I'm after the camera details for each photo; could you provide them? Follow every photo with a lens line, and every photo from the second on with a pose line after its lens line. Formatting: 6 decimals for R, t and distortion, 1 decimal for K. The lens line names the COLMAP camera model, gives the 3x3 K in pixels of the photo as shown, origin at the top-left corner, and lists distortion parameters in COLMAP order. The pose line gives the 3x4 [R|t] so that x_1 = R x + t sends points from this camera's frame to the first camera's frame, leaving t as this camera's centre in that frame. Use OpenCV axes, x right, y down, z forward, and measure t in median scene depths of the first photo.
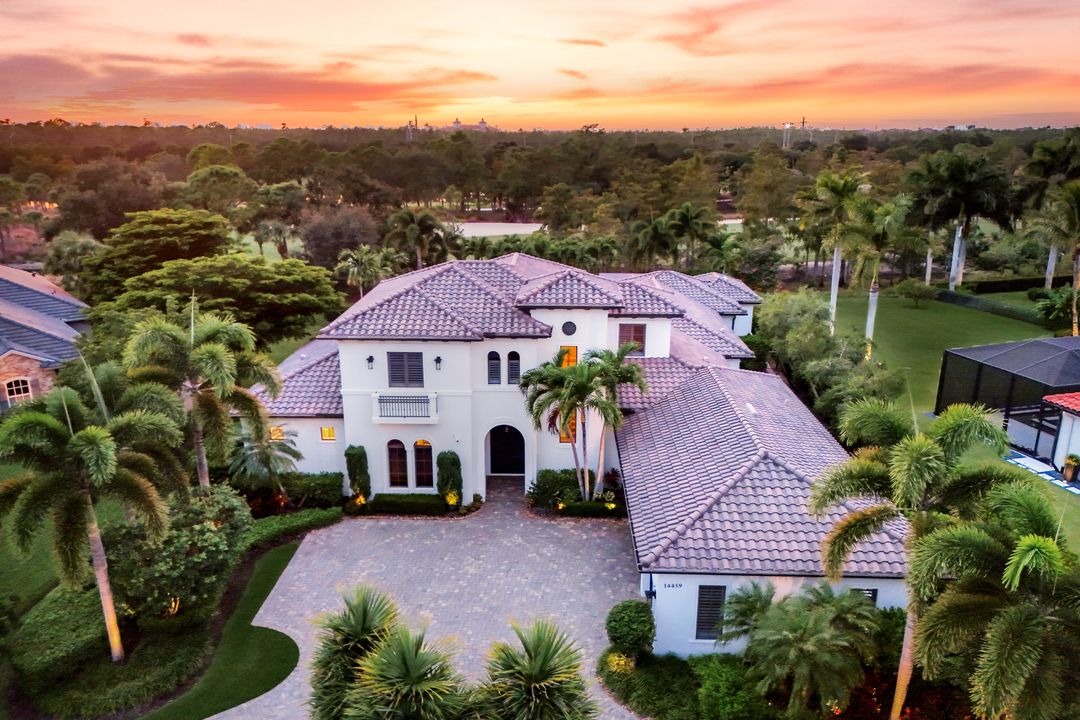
lens RADIAL K [[789.3, 0, 544.4], [0, 789.3, 375.9], [0, 0, 1]] dist [0.028992, -0.007474]
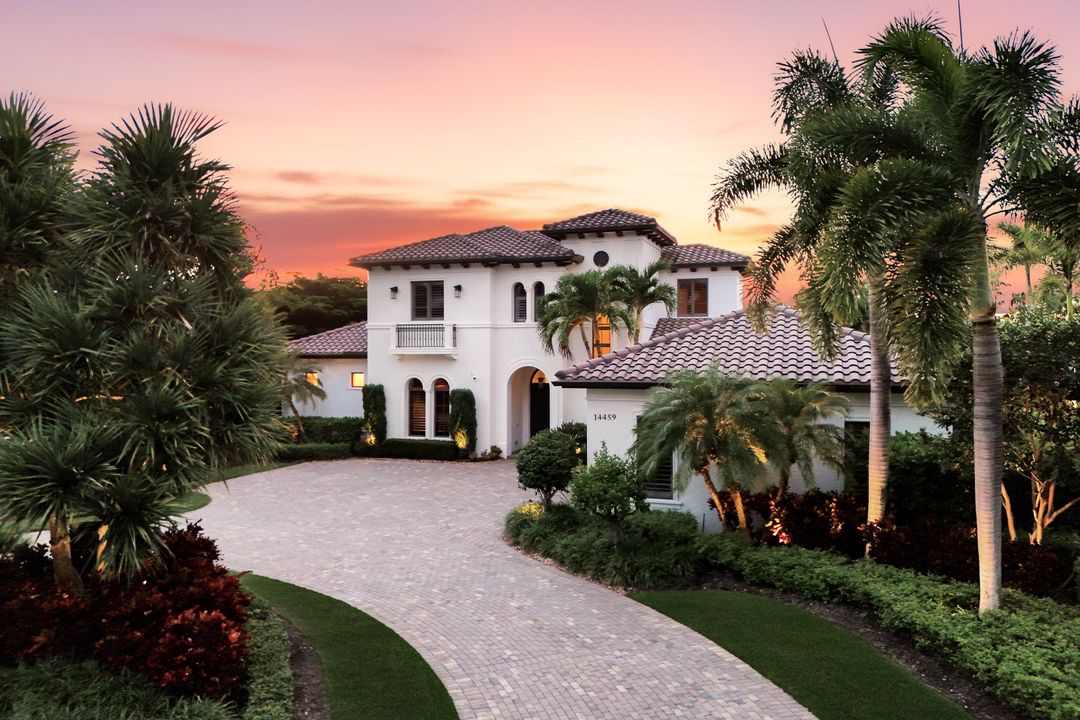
lens RADIAL K [[789.3, 0, 544.4], [0, 789.3, 375.9], [0, 0, 1]] dist [0.028992, -0.007474]
pose [[0.957418, 0.007417, -0.288611, 0.230107], [-0.080207, 0.967150, -0.241220, 0.292436], [0.277341, 0.254097, 0.926562, 0.176267]]
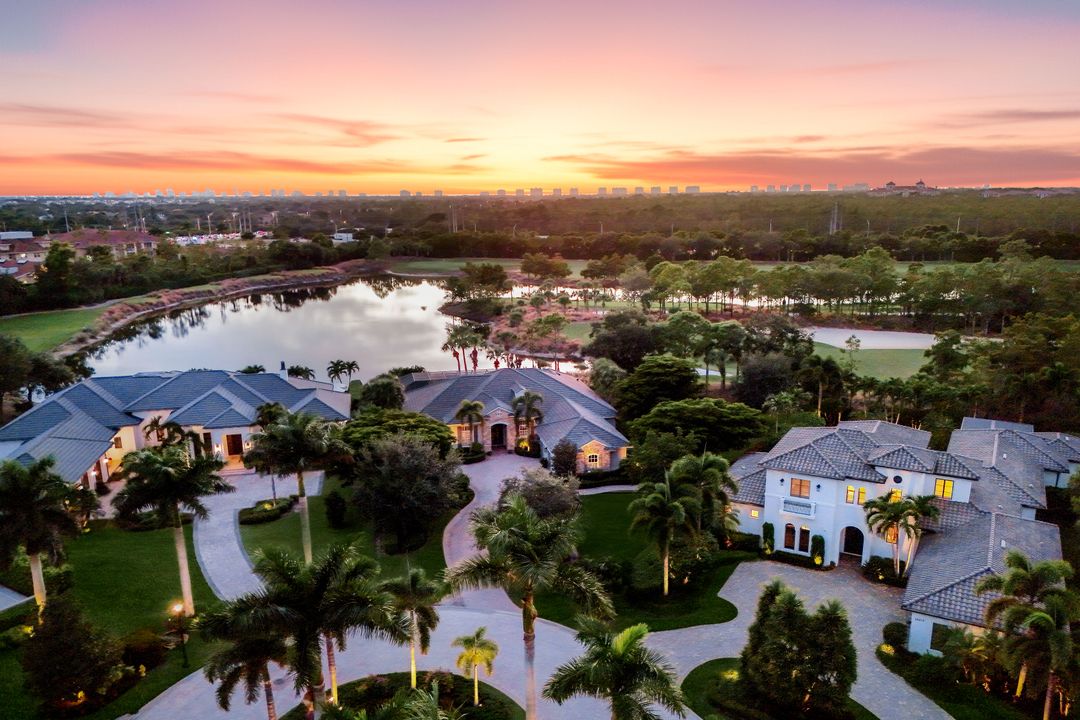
lens RADIAL K [[789.5, 0, 541.9], [0, 789.5, 404.8], [0, 0, 1]] dist [0.031325, -0.005359]
pose [[0.875231, 0.107362, -0.471640, 0.156276], [-0.123634, 0.992322, -0.003543, -0.121873], [0.467639, 0.061411, 0.881784, -0.974925]]
